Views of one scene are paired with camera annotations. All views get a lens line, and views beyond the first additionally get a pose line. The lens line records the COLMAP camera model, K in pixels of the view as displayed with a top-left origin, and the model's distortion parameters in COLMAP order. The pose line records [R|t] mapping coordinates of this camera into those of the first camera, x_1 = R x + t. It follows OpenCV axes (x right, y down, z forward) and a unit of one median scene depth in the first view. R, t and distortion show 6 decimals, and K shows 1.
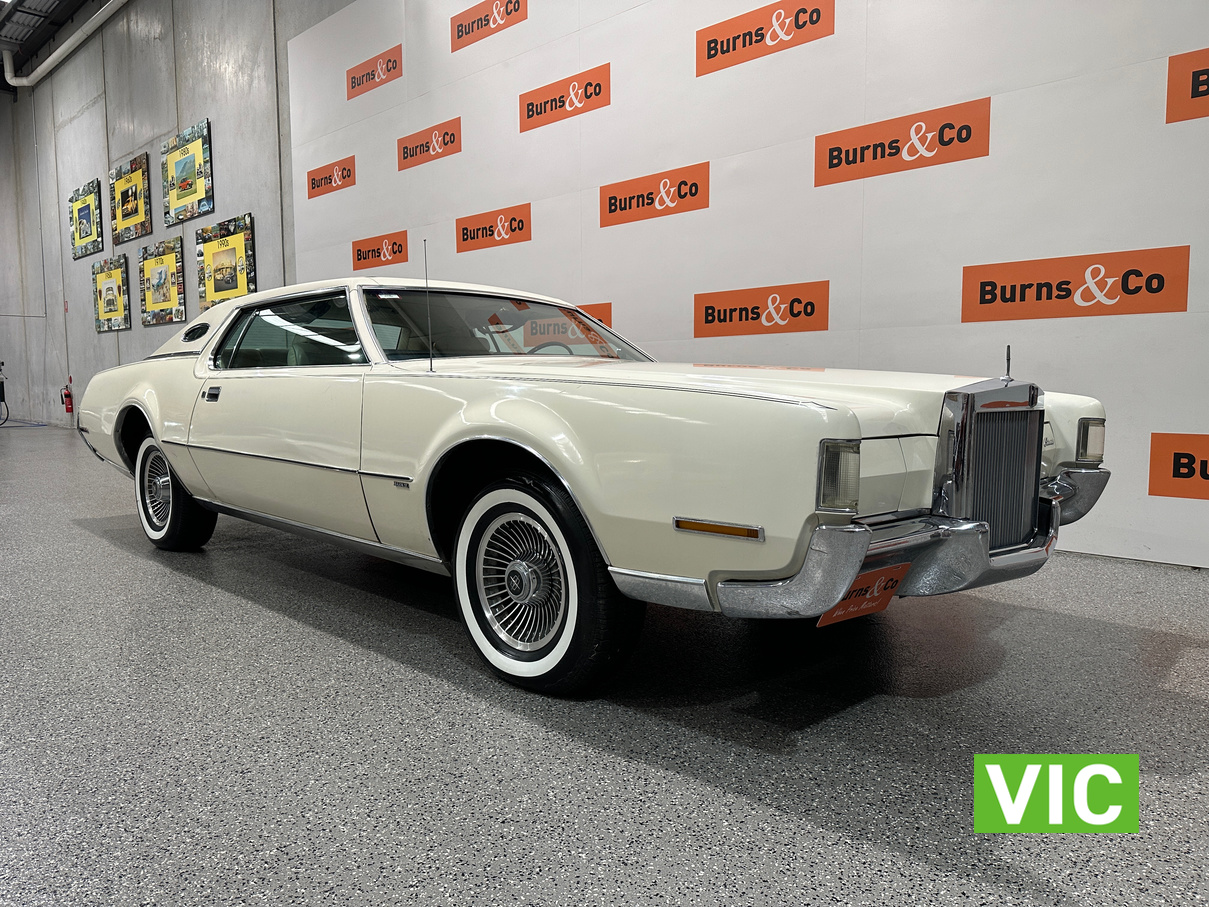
lens RADIAL K [[847.8, 0, 603.9], [0, 847.8, 453.6], [0, 0, 1]] dist [-0.008951, -0.033085]
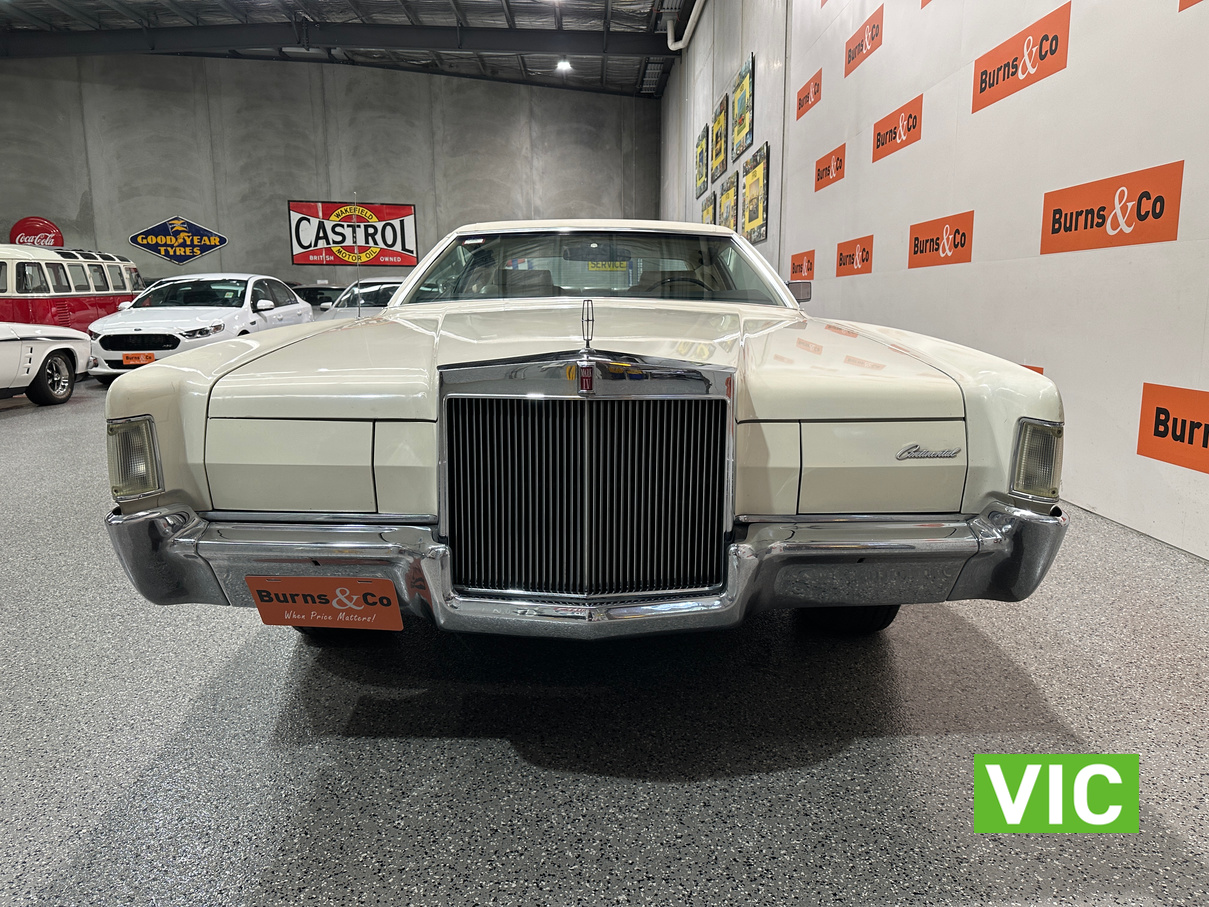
lens RADIAL K [[847.8, 0, 603.9], [0, 847.8, 454.1], [0, 0, 1]] dist [-0.008951, -0.033085]
pose [[0.699792, 0.120384, -0.704130, 0.340529], [-0.054607, 0.991829, 0.115300, -0.027334], [0.712256, -0.042235, 0.700648, 0.199763]]
